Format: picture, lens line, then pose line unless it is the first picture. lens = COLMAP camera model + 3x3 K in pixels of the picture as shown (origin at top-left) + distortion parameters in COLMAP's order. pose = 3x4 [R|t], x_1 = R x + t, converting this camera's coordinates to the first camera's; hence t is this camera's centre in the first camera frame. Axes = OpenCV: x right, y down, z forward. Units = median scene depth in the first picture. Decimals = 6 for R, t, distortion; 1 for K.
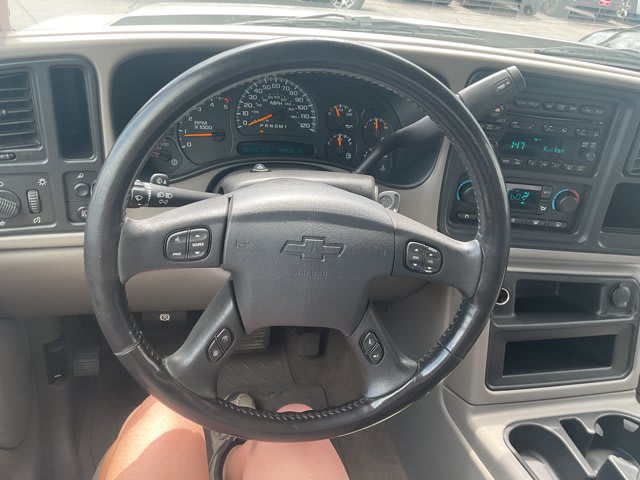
lens RADIAL K [[524.8, 0, 321.6], [0, 524.8, 246.4], [0, 0, 1]] dist [0.116961, -0.236541]
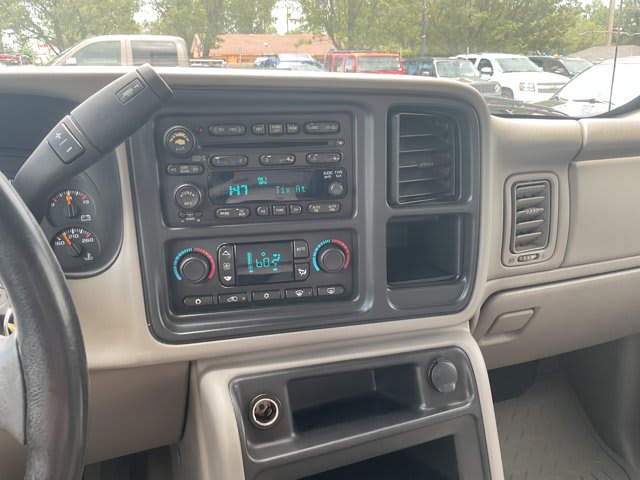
lens RADIAL K [[531.7, 0, 320.0], [0, 531.7, 240.0], [0, 0, 1]] dist [0.069886, -0.124277]
pose [[0.976816, -0.167453, 0.133381, 0.352639], [0.194261, 0.955141, -0.223537, 0.050449], [-0.089965, 0.244266, 0.965526, 0.304788]]
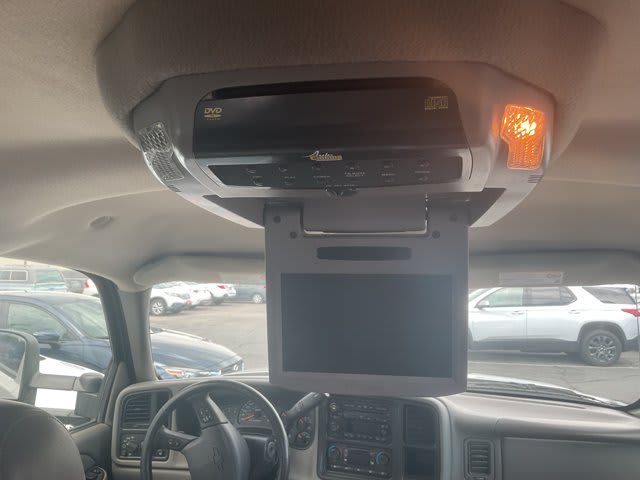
lens RADIAL K [[531.7, 0, 320.0], [0, 531.7, 240.0], [0, 0, 1]] dist [0.069886, -0.124277]
pose [[0.925933, -0.132018, -0.353864, 1.019978], [-0.107375, 0.806248, -0.581751, 0.414275], [0.362104, 0.576658, 0.732356, -0.904175]]
